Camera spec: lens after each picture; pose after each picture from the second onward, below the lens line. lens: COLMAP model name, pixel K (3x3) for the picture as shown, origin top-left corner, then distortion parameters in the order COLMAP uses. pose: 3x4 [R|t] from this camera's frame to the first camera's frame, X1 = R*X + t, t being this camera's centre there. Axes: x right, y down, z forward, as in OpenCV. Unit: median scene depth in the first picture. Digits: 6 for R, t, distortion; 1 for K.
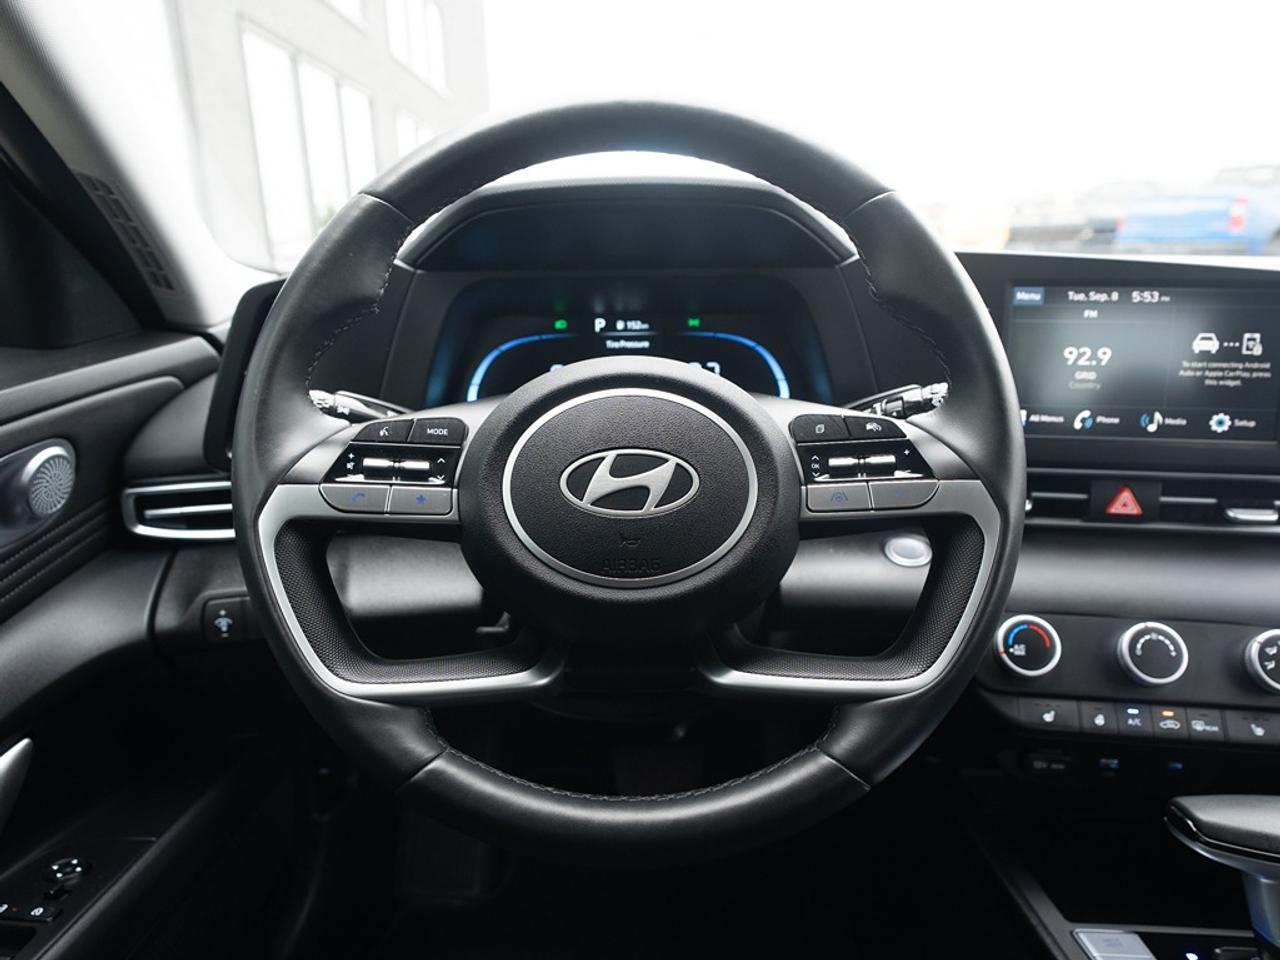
lens RADIAL K [[875.2, 0, 641.3], [0, 875.2, 512.6], [0, 0, 1]] dist [-0.052869, 0.020029]
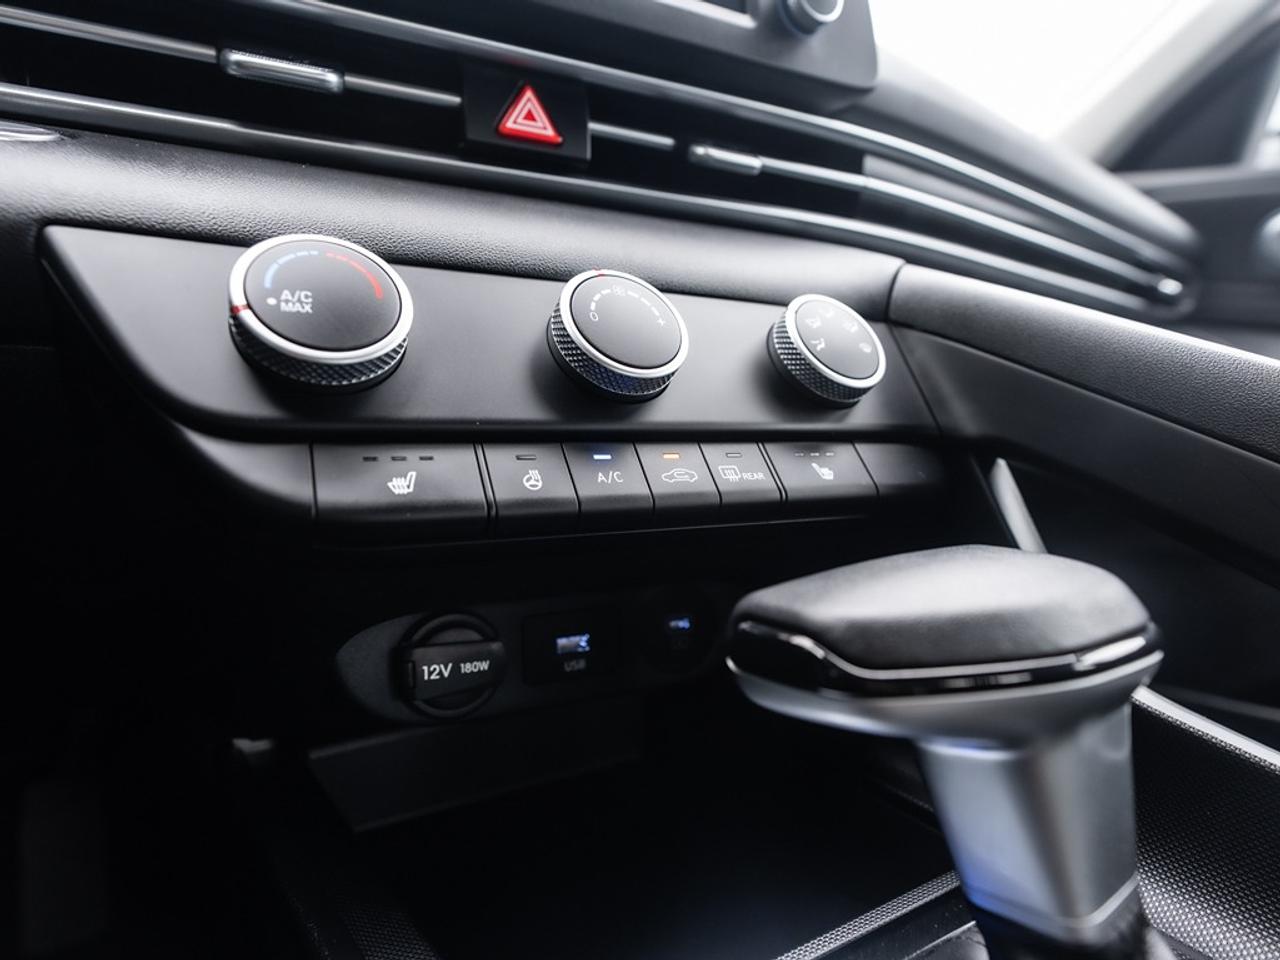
lens RADIAL K [[727.4, 0, 642.7], [0, 727.4, 483.6], [0, 0, 1]] dist [0.002693, 0.002382]
pose [[0.808000, -0.055570, 0.586556, 0.371216], [0.140877, 0.984887, -0.100754, 0.278277], [-0.572092, 0.164041, 0.803617, 0.692185]]
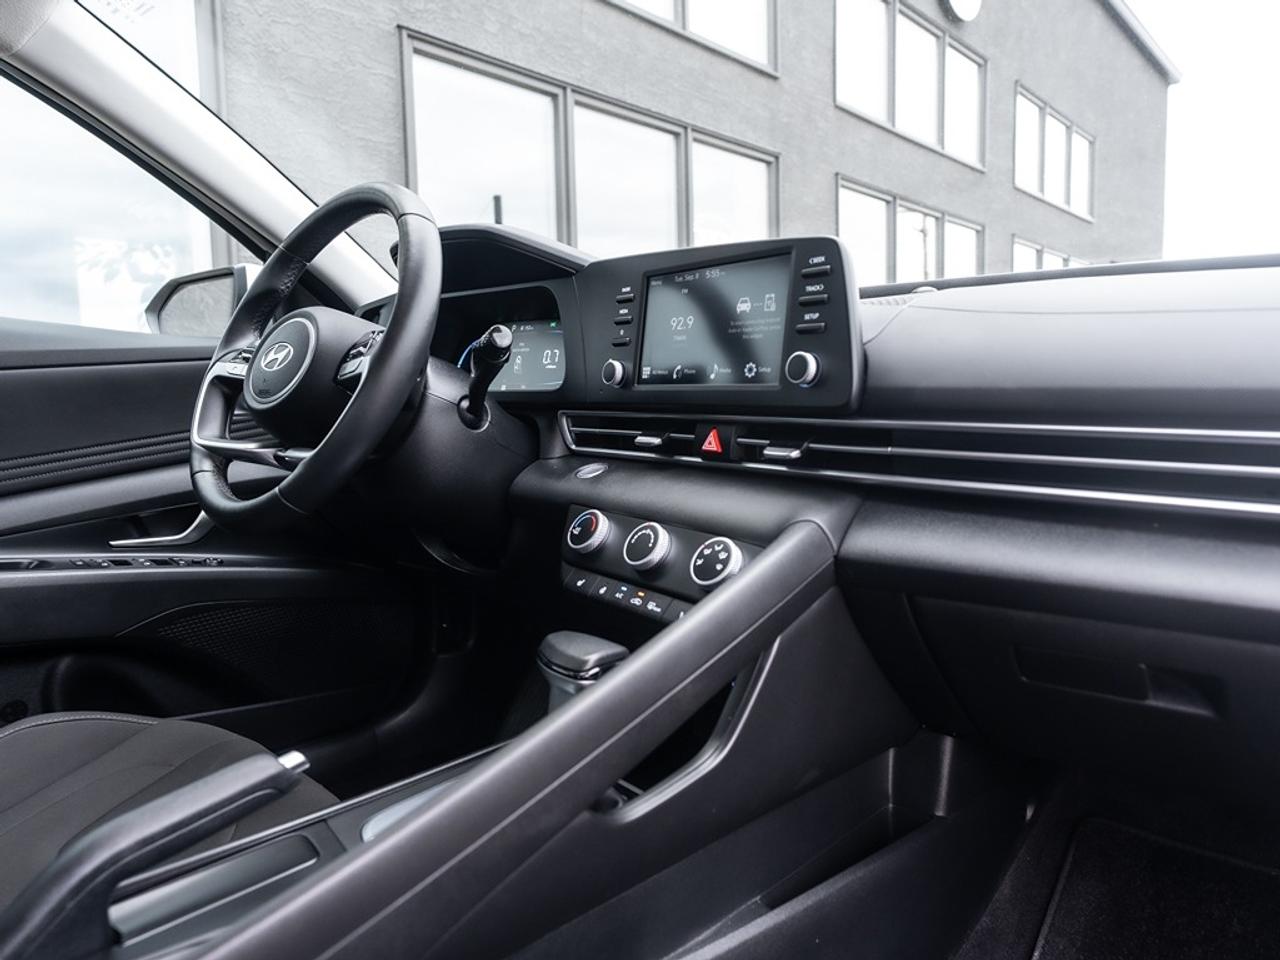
lens RADIAL K [[839.8, 0, 633.8], [0, 839.8, 479.1], [0, 0, 1]] dist [-0.003509, 0.001379]
pose [[0.733335, 0.081336, -0.674985, 1.370906], [-0.198407, 0.975203, -0.098046, 0.189918], [0.650273, 0.205823, 0.731288, 0.081687]]
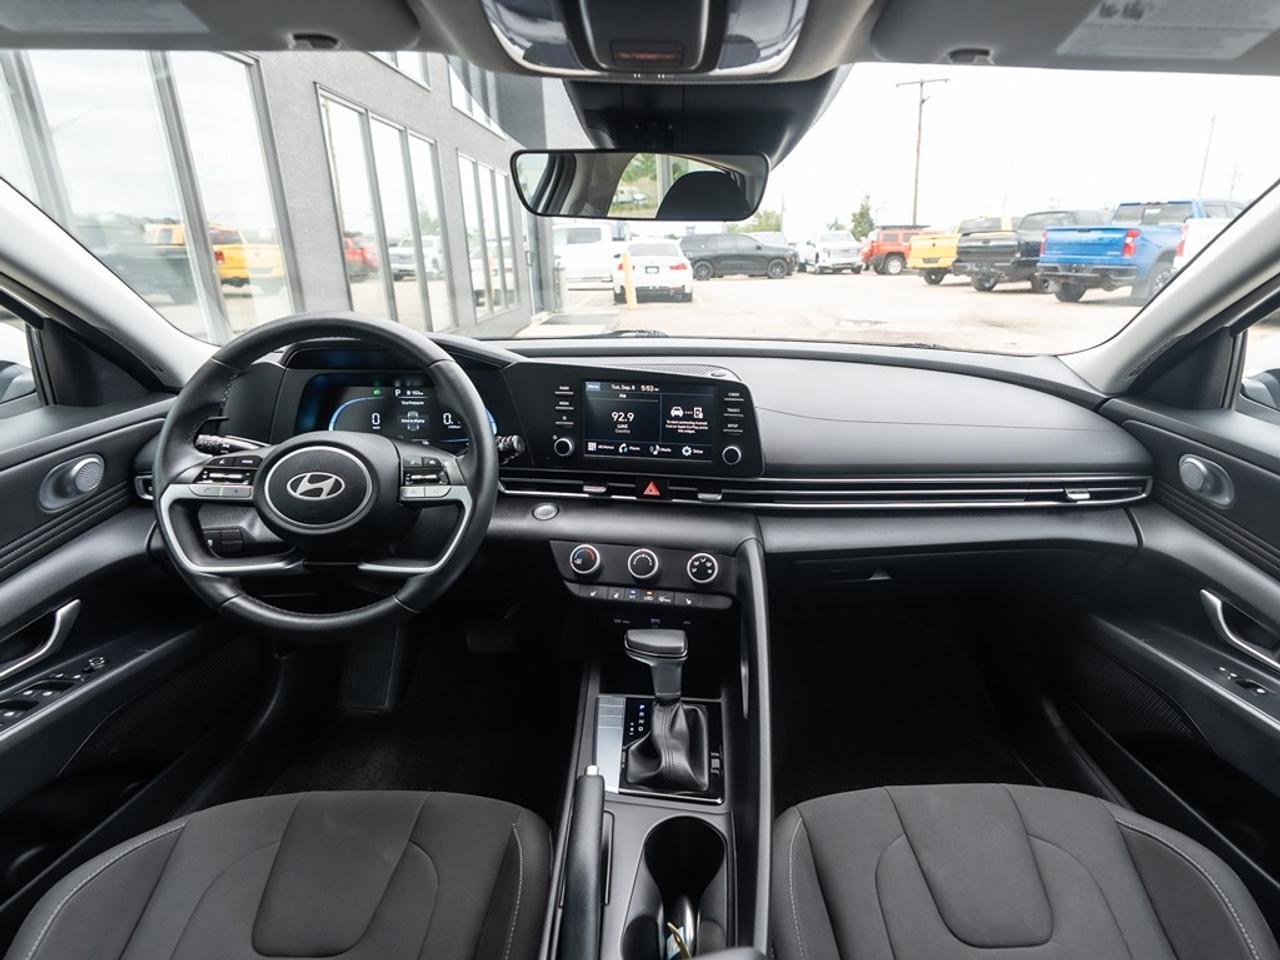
lens RADIAL K [[691.0, 0, 696.4], [0, 691.0, 493.3], [0, 0, 1]] dist [-0.012139, 0.009012]
pose [[0.999463, 0.011762, 0.030592, 0.659461], [-0.012821, 0.999317, 0.034645, -0.062611], [-0.030164, -0.035019, 0.998931, -0.638159]]
